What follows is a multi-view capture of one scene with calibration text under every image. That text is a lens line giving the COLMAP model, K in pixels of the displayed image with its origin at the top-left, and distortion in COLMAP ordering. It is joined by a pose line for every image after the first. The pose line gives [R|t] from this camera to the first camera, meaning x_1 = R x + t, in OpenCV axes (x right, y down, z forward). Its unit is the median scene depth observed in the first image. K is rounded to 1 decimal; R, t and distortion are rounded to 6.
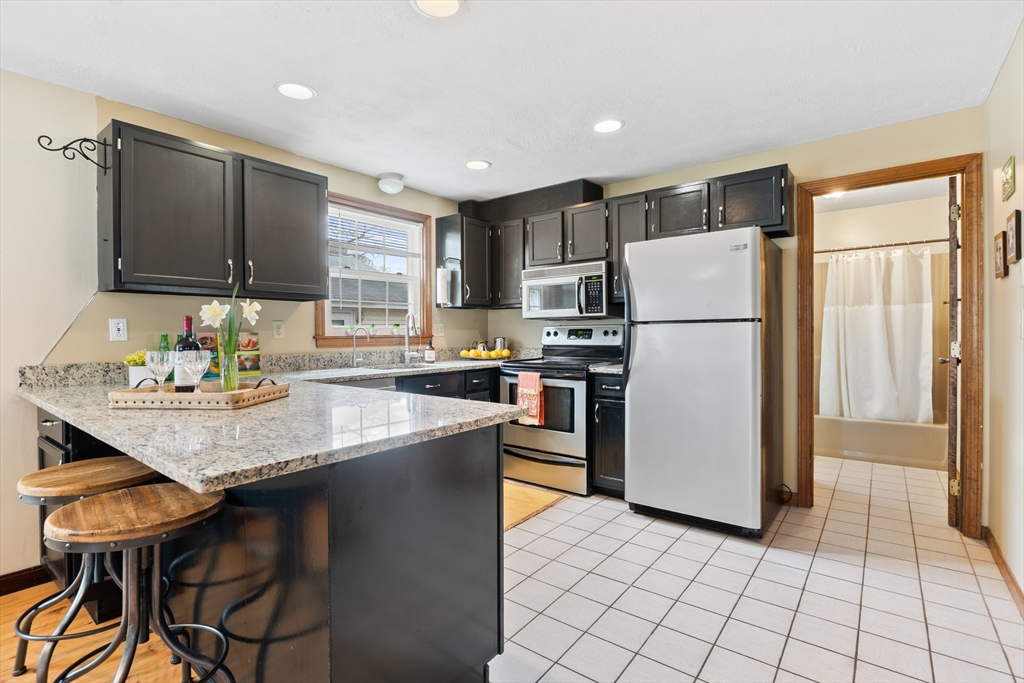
lens RADIAL K [[478.8, 0, 513.1], [0, 478.8, 335.8], [0, 0, 1]] dist [0.000255, -0.000470]
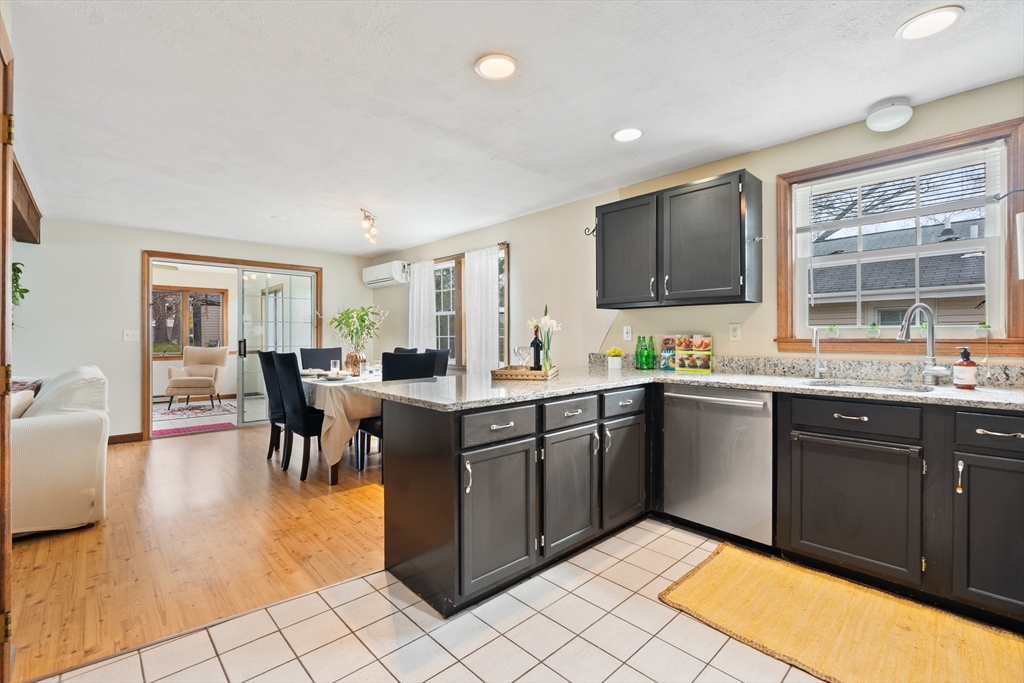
lens RADIAL K [[454.6, 0, 509.3], [0, 454.6, 339.1], [0, 0, 1]] dist [0.000182, -0.000219]
pose [[-0.152903, 0.014092, -0.988141, 0.588721], [-0.001929, 0.999892, 0.014558, -0.011722], [0.988239, 0.004132, -0.152859, 0.716986]]
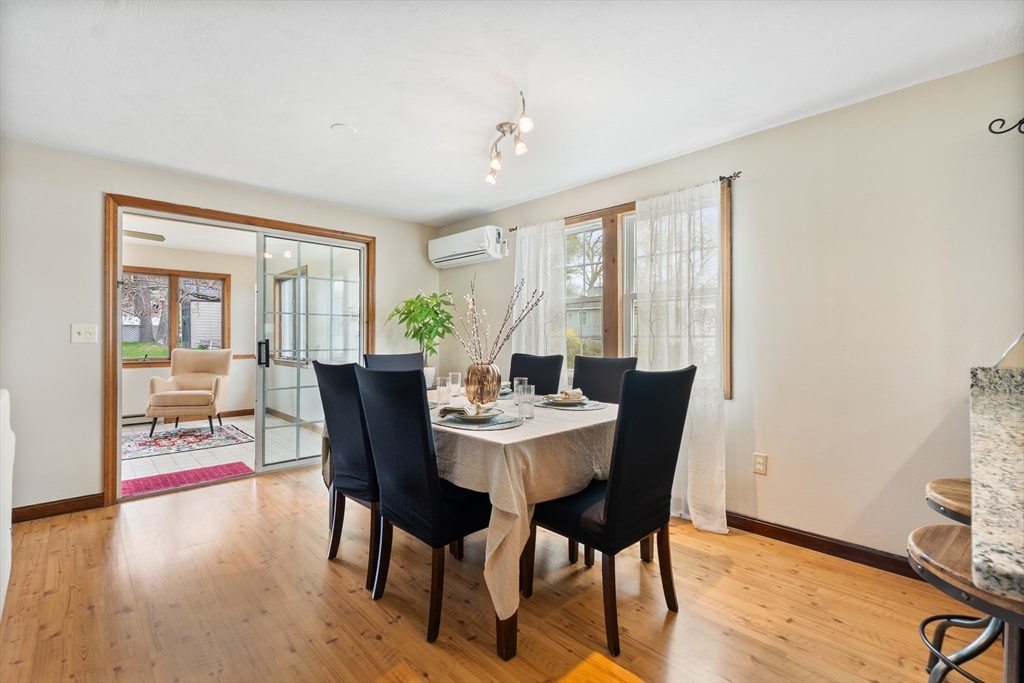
lens RADIAL K [[454.6, 0, 515.7], [0, 454.6, 336.5], [0, 0, 1]] dist [0.000182, -0.000219]
pose [[-0.125008, 0.008874, -0.992116, 0.008538], [-0.003143, 0.999951, 0.009340, -0.003510], [0.992151, 0.004286, -0.124974, 0.139987]]
